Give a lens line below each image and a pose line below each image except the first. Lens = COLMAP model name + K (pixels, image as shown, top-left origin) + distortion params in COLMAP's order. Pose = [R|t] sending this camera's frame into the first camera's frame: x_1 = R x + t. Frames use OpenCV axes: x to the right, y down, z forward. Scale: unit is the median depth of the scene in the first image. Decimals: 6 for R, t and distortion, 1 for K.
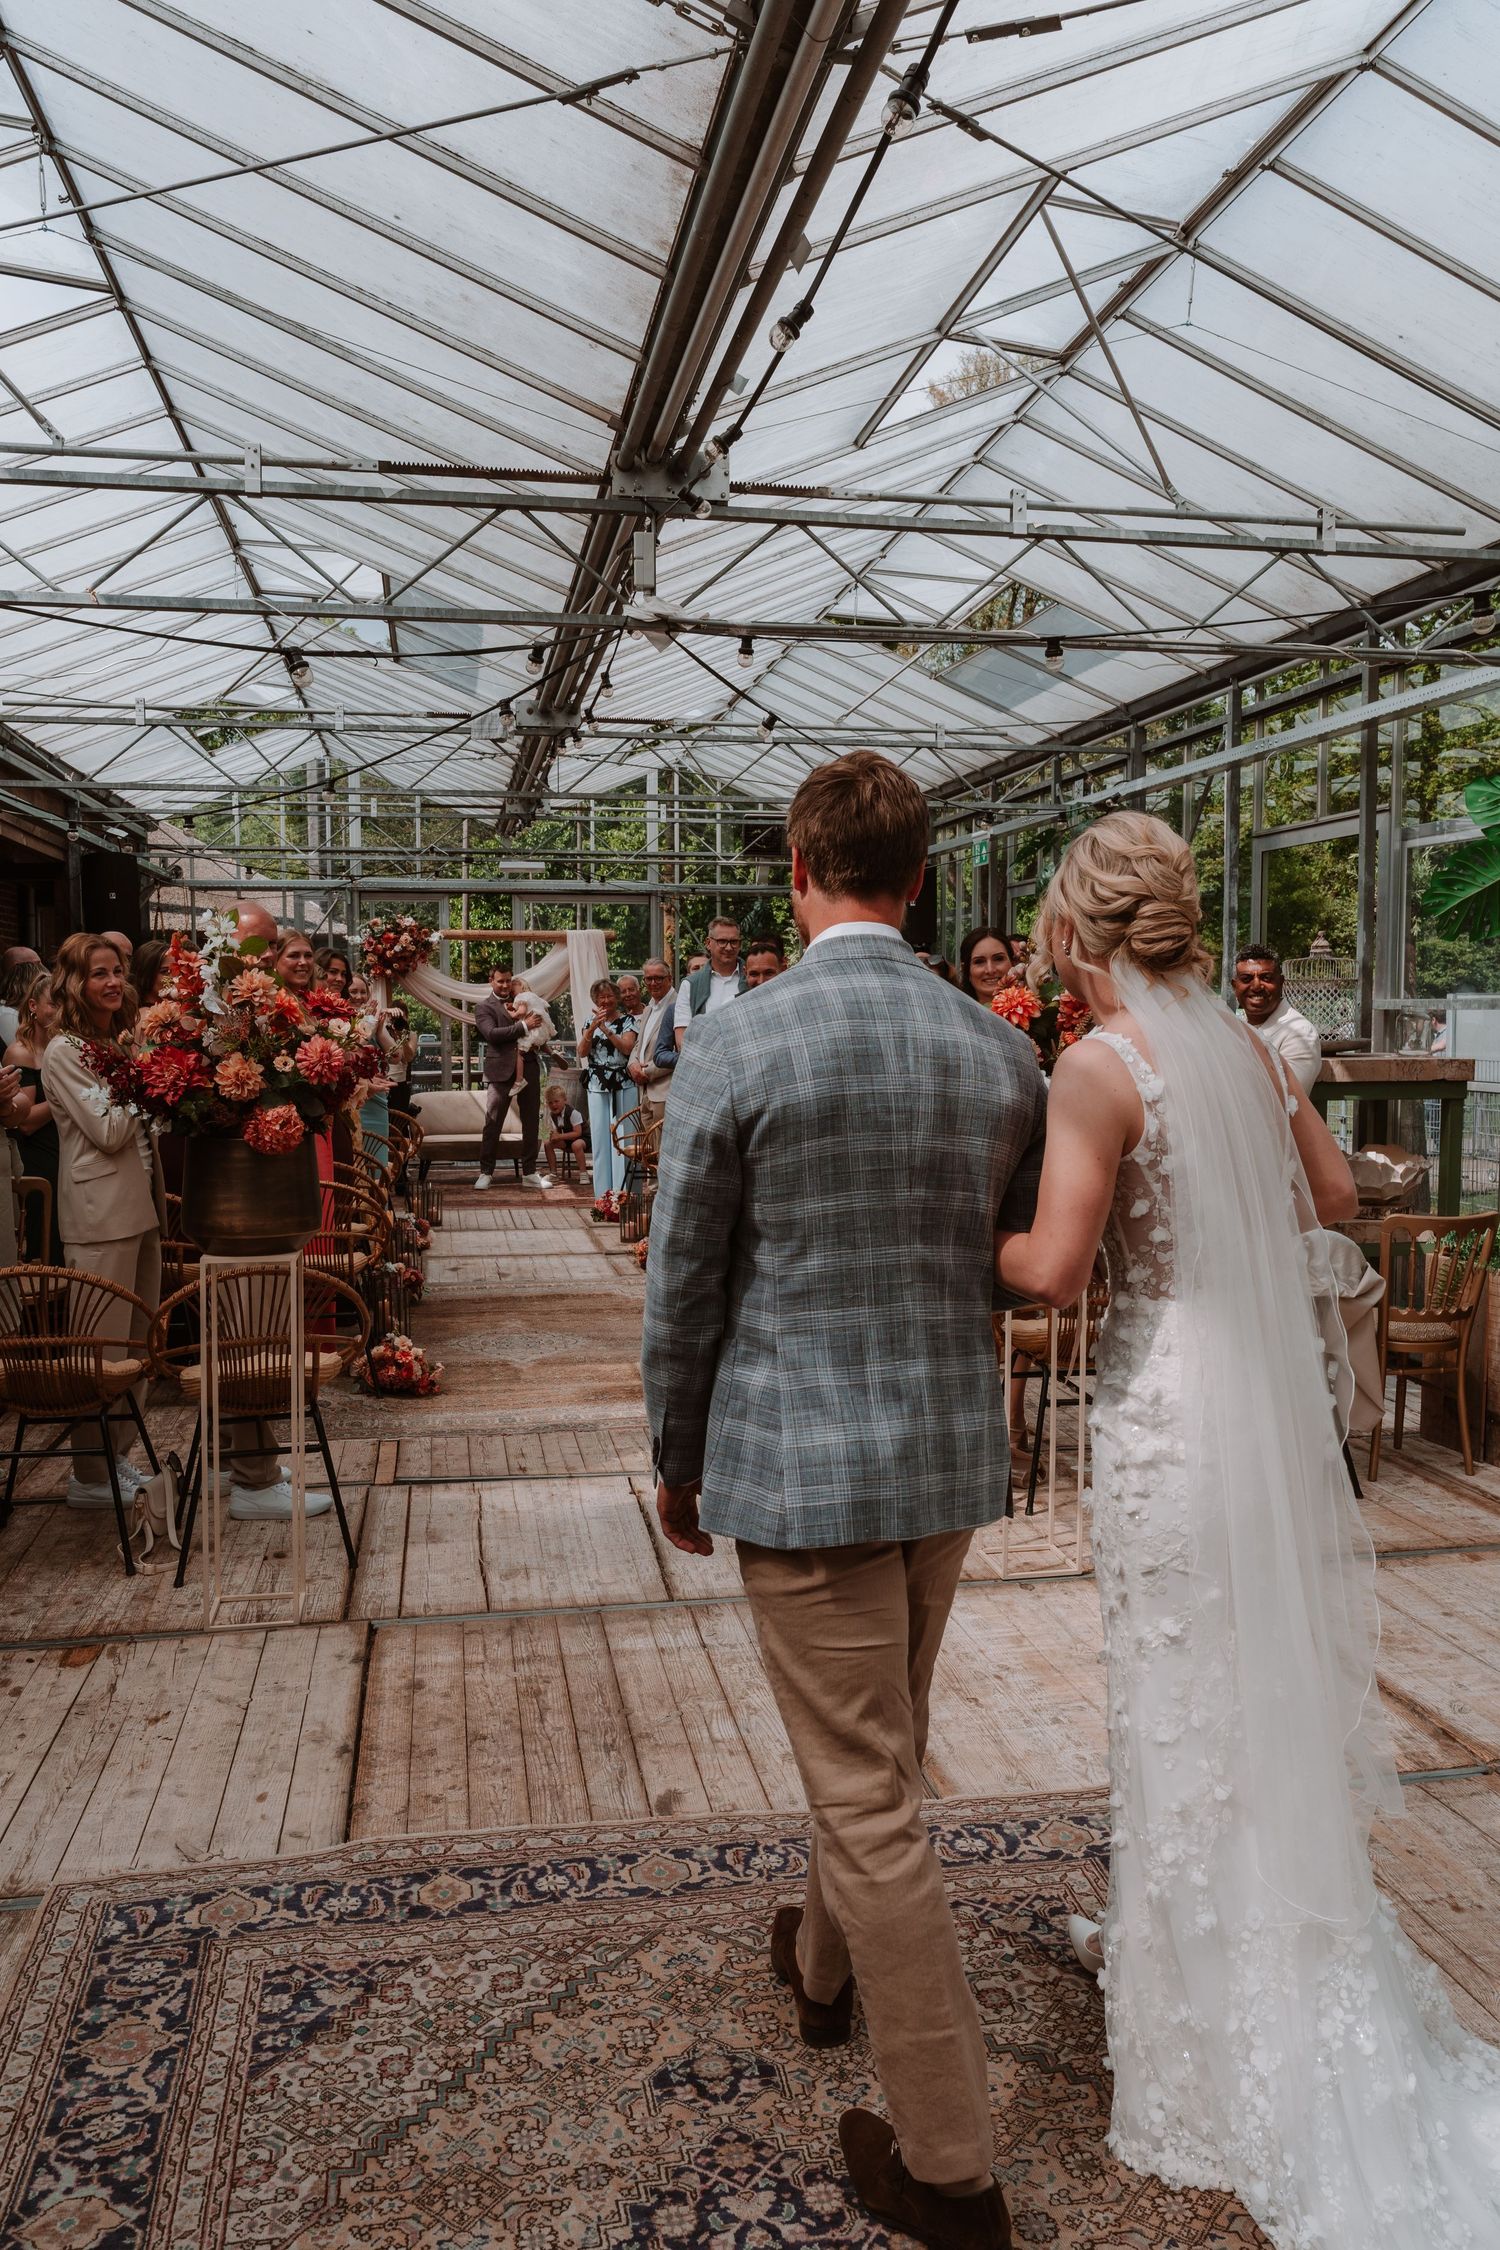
lens RADIAL K [[1681.2, 0, 750.0], [0, 1681.2, 1125.0], [0, 0, 1]] dist [0.002799, 0.000672]
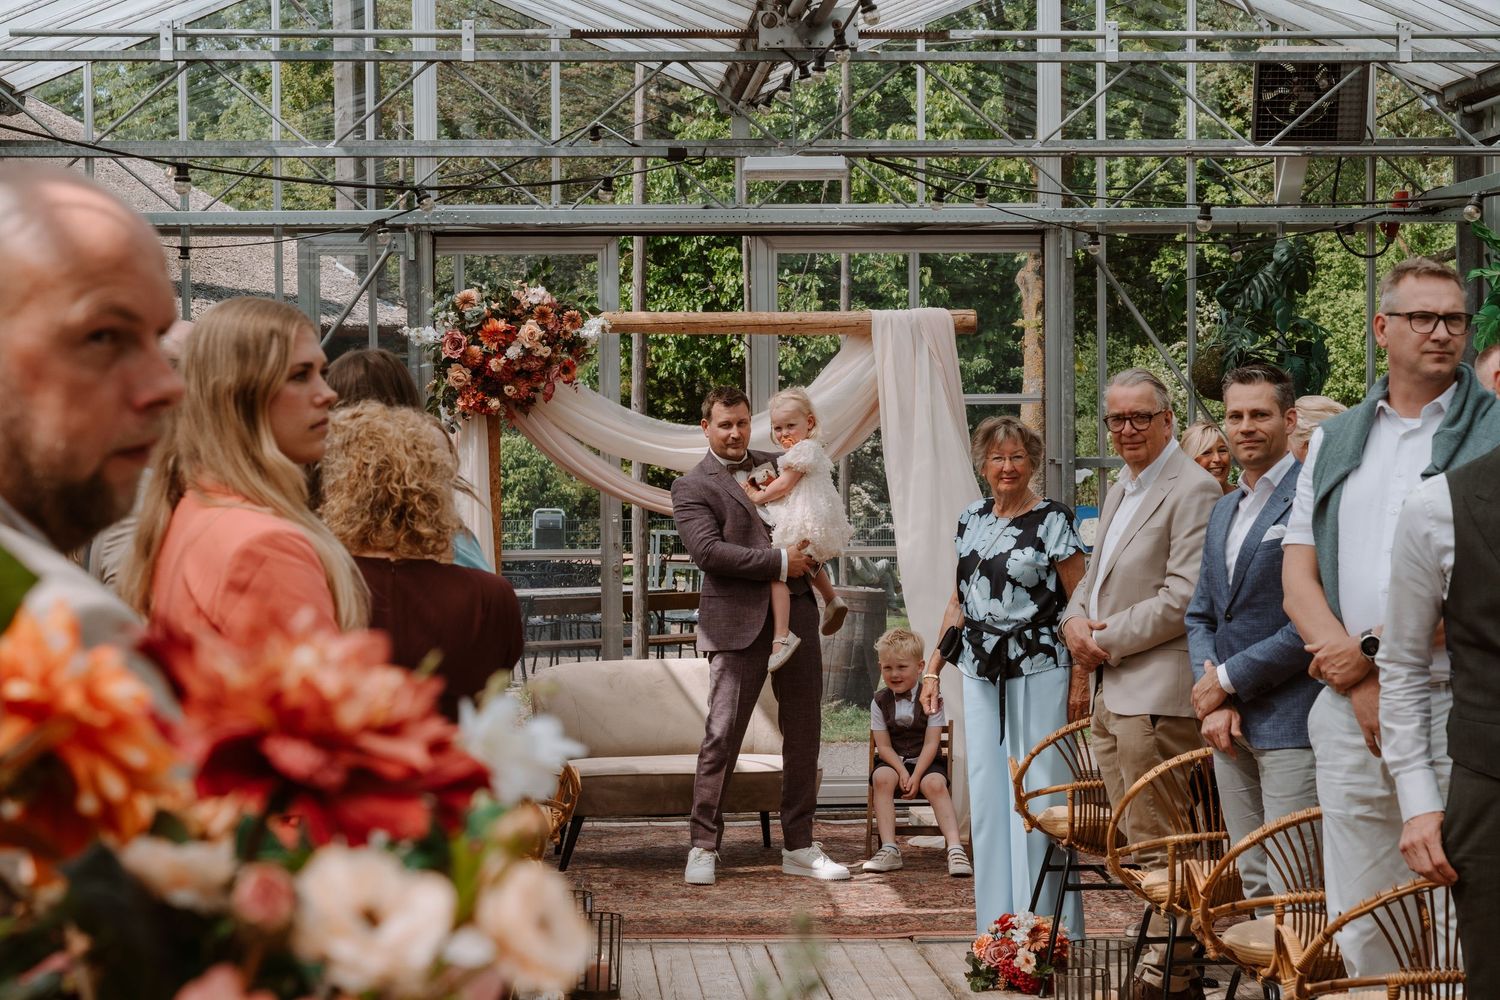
lens RADIAL K [[2982.8, 0, 750.0], [0, 2982.8, 500.0], [0, 0, 1]] dist [0.113463, -0.280245]
pose [[0.992865, -0.004946, -0.119141, -0.046714], [-0.001428, 0.998574, -0.053359, -0.020591], [0.119236, 0.053149, 0.991442, 0.192666]]
